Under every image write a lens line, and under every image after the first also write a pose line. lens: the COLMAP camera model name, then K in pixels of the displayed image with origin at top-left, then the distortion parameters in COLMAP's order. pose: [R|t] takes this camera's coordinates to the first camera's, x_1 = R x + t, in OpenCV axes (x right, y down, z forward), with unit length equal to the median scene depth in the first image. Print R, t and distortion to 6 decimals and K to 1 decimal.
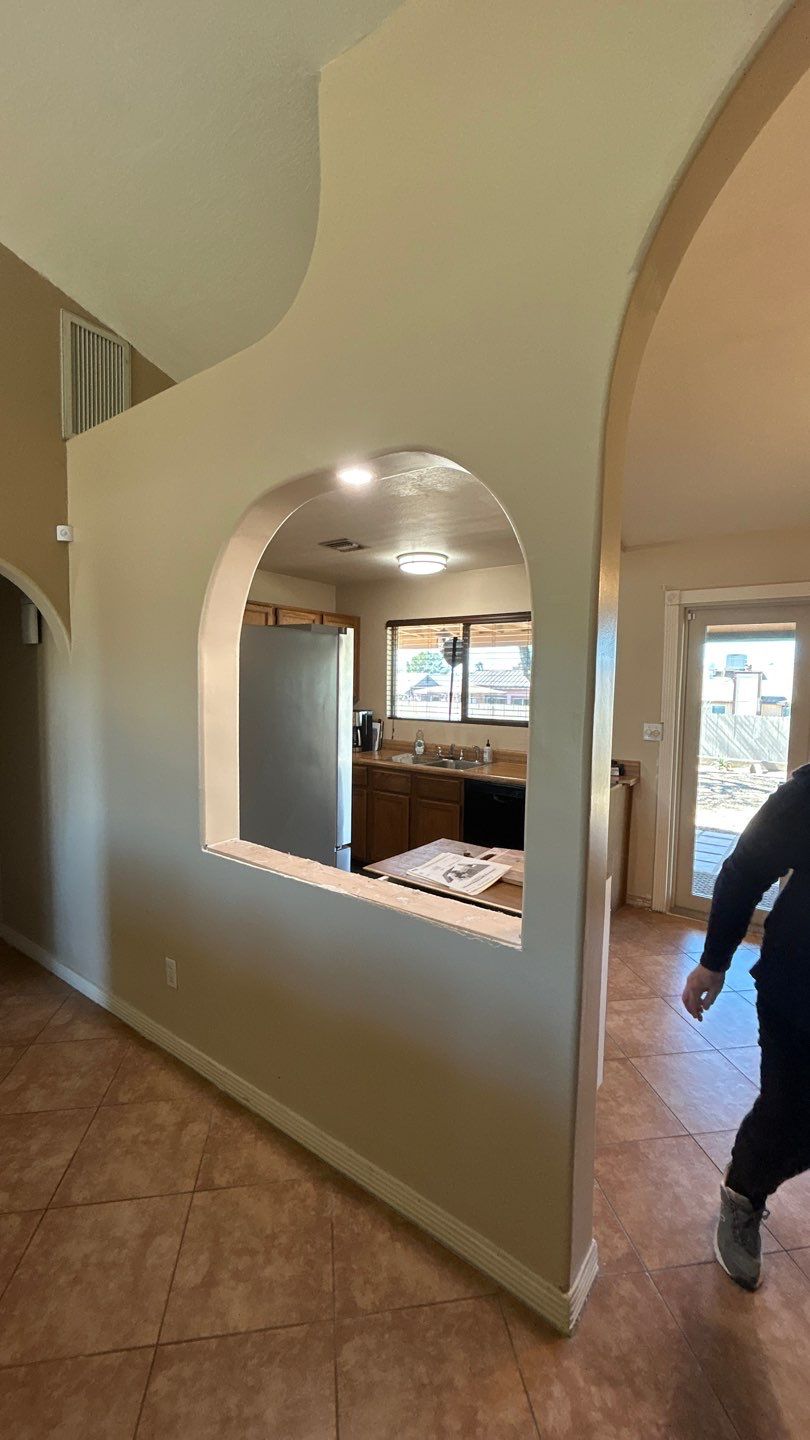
lens RADIAL K [[581.1, 0, 406.6], [0, 581.1, 724.0], [0, 0, 1]] dist [-0.001163, 0.000669]
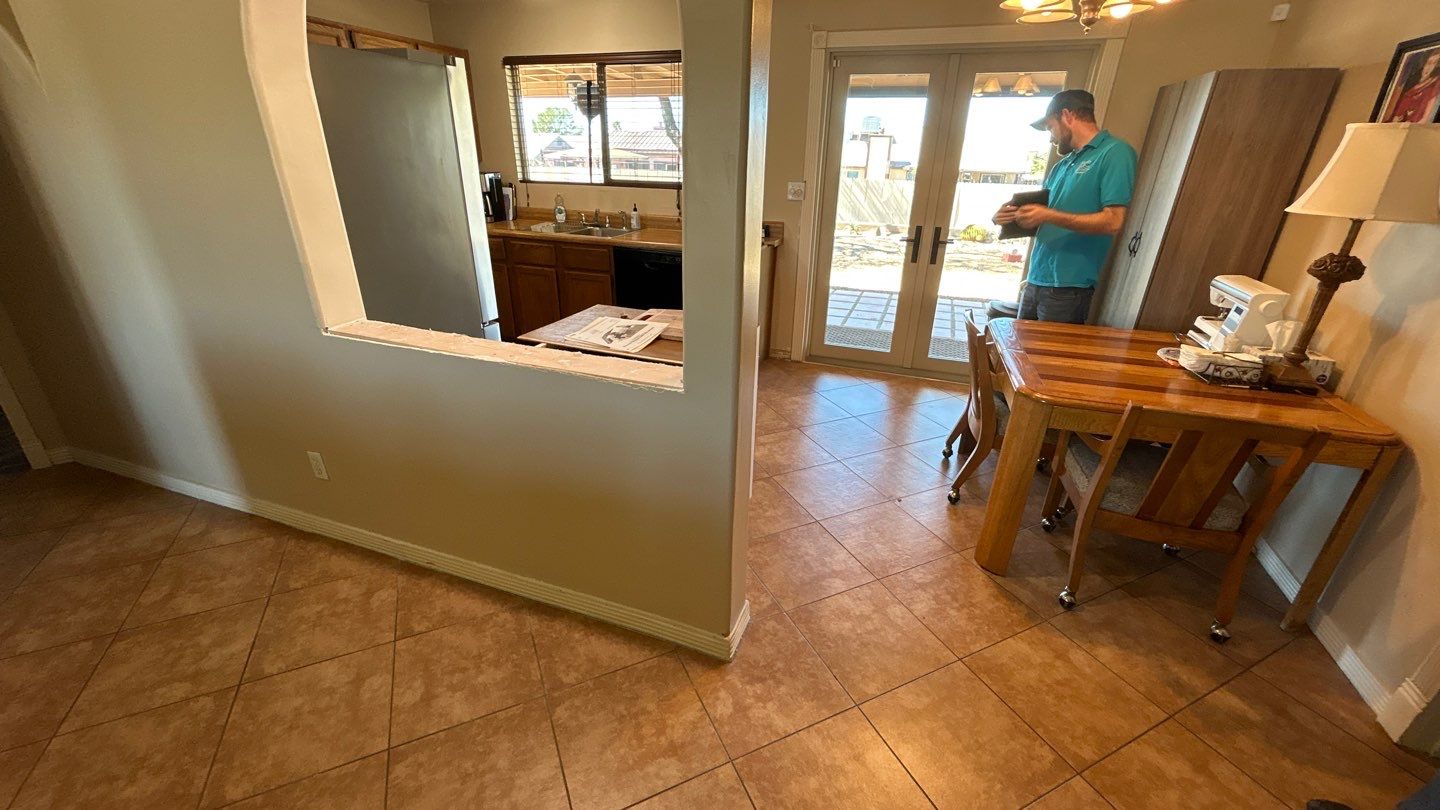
lens RADIAL K [[581.1, 0, 724.3], [0, 581.1, 404.0], [0, 0, 1]] dist [-0.001163, 0.000669]
pose [[0.958243, -0.111241, 0.263433, -0.008559], [0.015190, 0.939733, 0.341571, 0.018530], [-0.285553, -0.323306, 0.902182, -0.004097]]
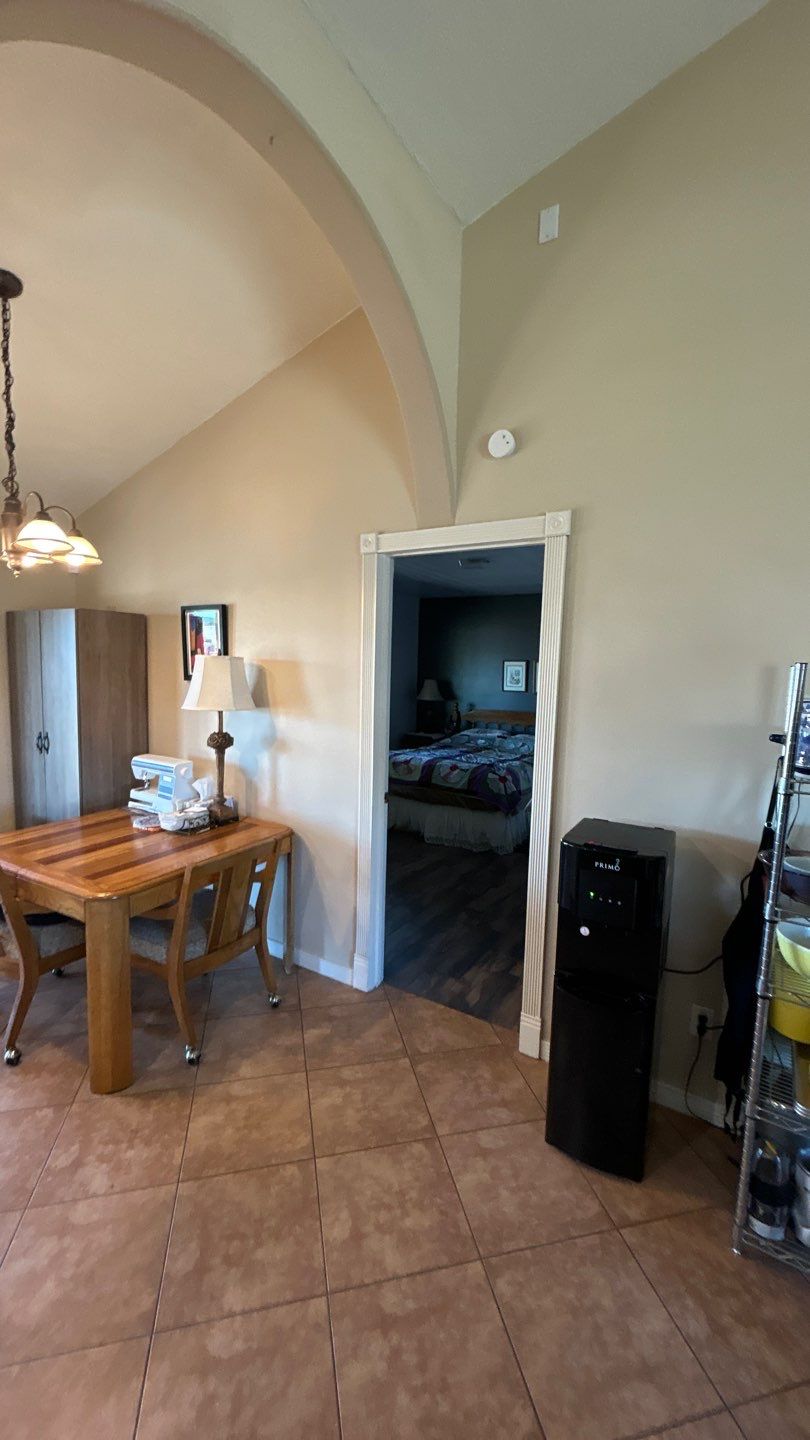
lens RADIAL K [[581.1, 0, 404.3], [0, 581.1, 724.3], [0, 0, 1]] dist [-0.001163, 0.000669]
pose [[-0.081320, -0.119676, 0.989477, -0.177088], [0.044472, 0.991341, 0.123557, -0.028657], [-0.995695, 0.054051, -0.075293, 0.188570]]
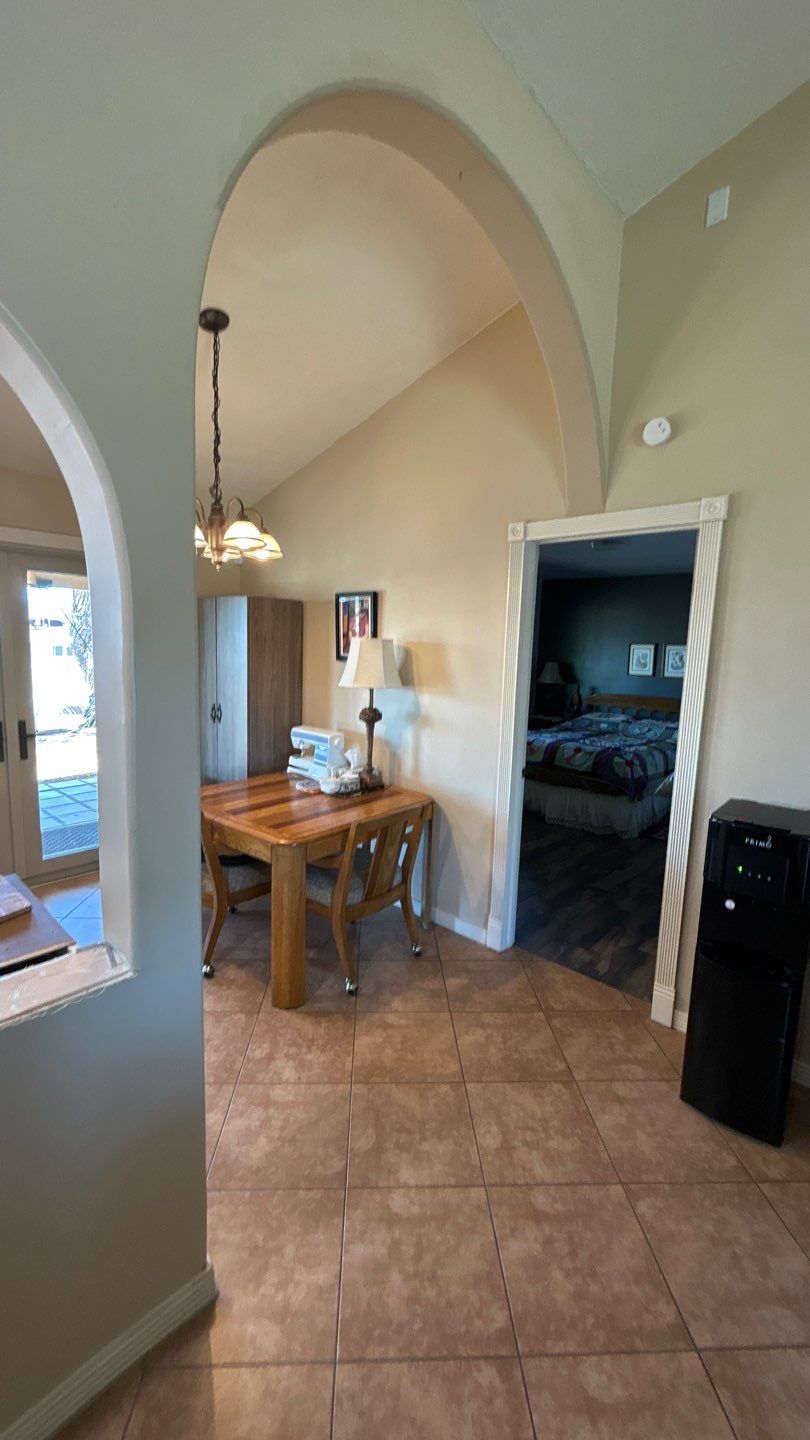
lens RADIAL K [[581.1, 0, 404.3], [0, 581.1, 723.6], [0, 0, 1]] dist [-0.001163, 0.000669]
pose [[0.102578, -0.147503, 0.983728, -0.247353], [0.041684, 0.988713, 0.143904, -0.031739], [-0.993851, 0.026244, 0.107569, 0.246611]]
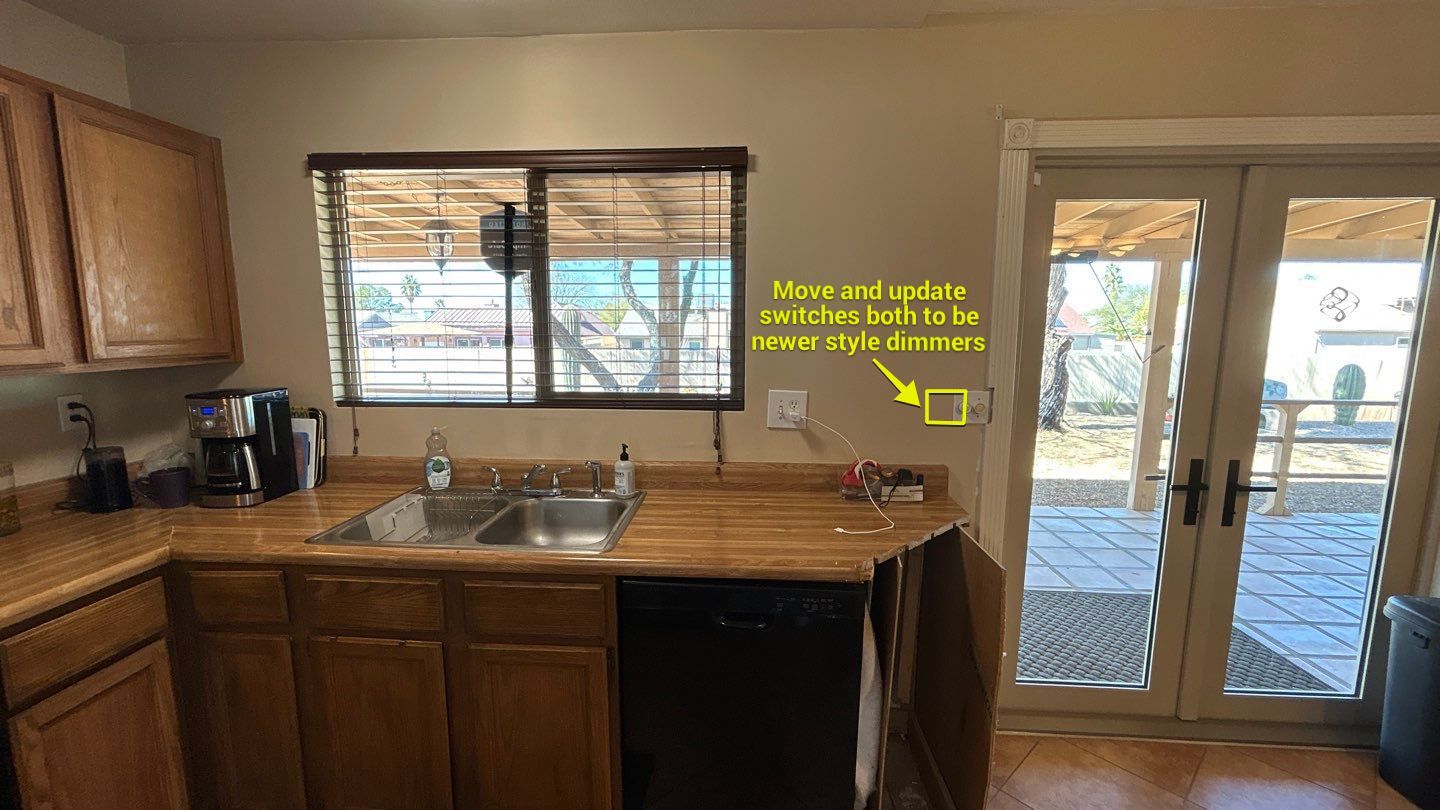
lens RADIAL K [[581.1, 0, 718.6], [0, 581.1, 406.5], [0, 0, 1]] dist [-0.001163, 0.000669]
pose [[0.842290, -0.087211, 0.531922, -0.041267], [0.047499, 0.994994, 0.087920, -0.053664], [-0.536927, -0.048788, 0.842217, 0.887419]]
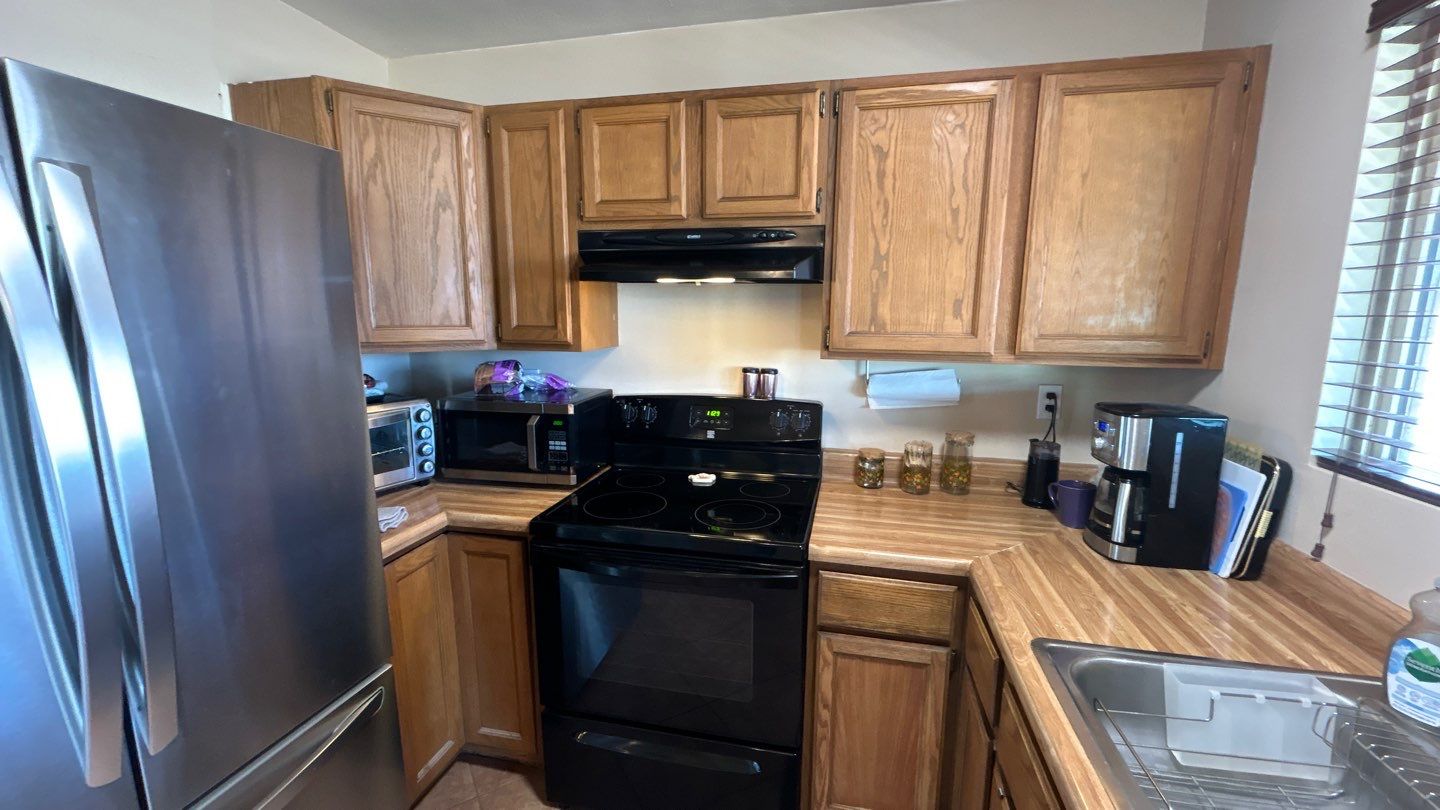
lens RADIAL K [[581.1, 0, 725.0], [0, 581.1, 403.4], [0, 0, 1]] dist [-0.001163, 0.000669]
pose [[0.397022, 0.137090, -0.907513, 0.544492], [-0.063006, 0.990520, 0.122065, -0.134463], [0.915644, 0.008716, 0.401896, 1.915559]]
